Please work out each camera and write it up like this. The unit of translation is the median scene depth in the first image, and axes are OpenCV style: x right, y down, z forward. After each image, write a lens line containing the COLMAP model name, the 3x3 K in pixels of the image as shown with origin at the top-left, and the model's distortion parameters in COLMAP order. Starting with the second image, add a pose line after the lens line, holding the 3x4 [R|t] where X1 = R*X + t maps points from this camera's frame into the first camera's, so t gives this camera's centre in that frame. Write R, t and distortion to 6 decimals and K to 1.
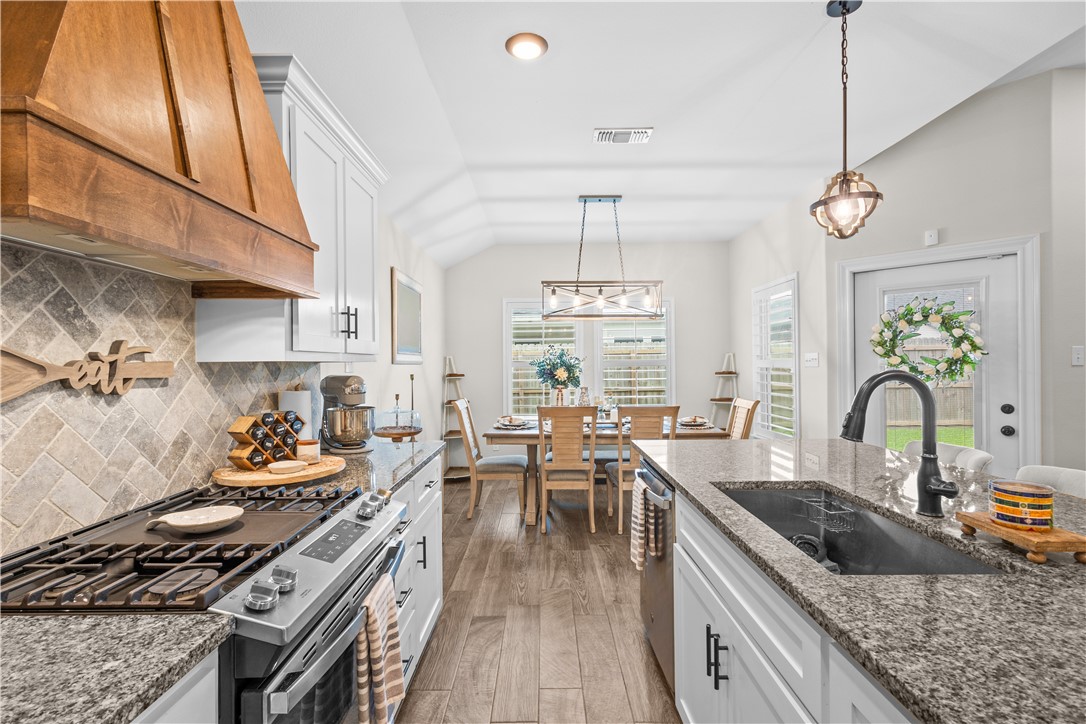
lens RADIAL K [[502.3, 0, 542.1], [0, 502.3, 363.0], [0, 0, 1]] dist [0.005489, 0.001266]
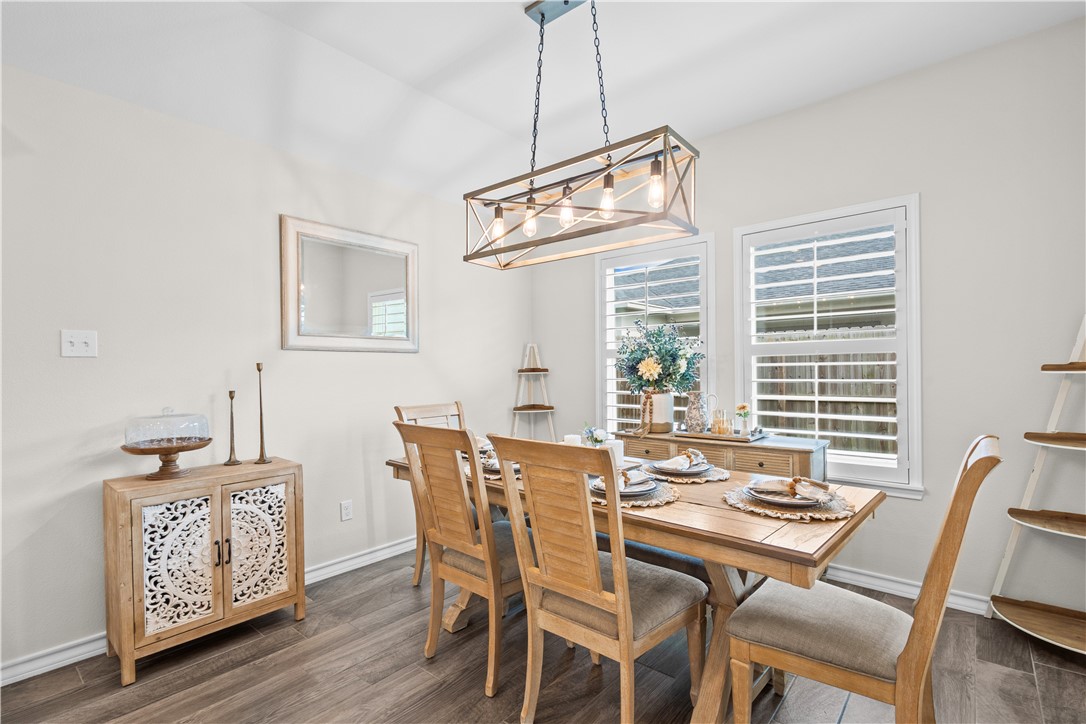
lens RADIAL K [[502.3, 0, 544.2], [0, 502.3, 368.1], [0, 0, 1]] dist [0.005489, 0.001266]
pose [[0.763253, 0.002182, -0.646096, 0.863932], [0.003494, 0.999966, 0.007505, 0.047391], [0.646091, -0.007985, 0.763219, 1.297559]]
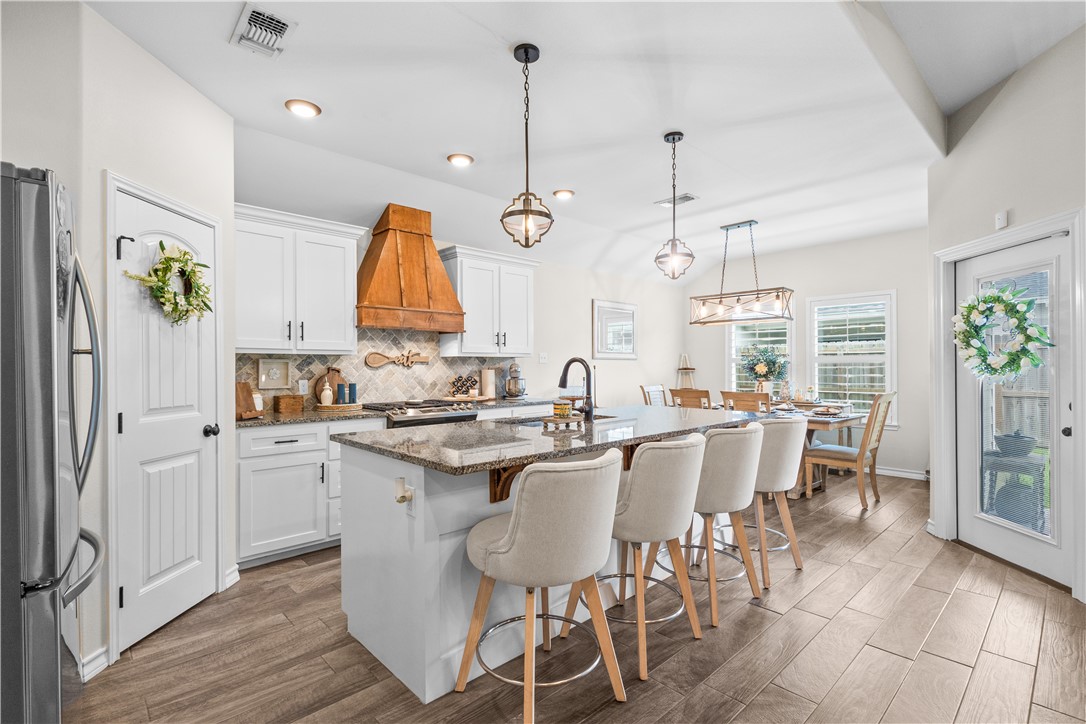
lens RADIAL K [[502.3, 0, 542.5], [0, 502.3, 365.7], [0, 0, 1]] dist [0.005489, 0.001266]
pose [[0.682641, 0.006353, -0.730726, 1.458290], [-0.001337, 0.999971, 0.007445, 0.021666], [0.730753, -0.004105, 0.682630, -0.419870]]
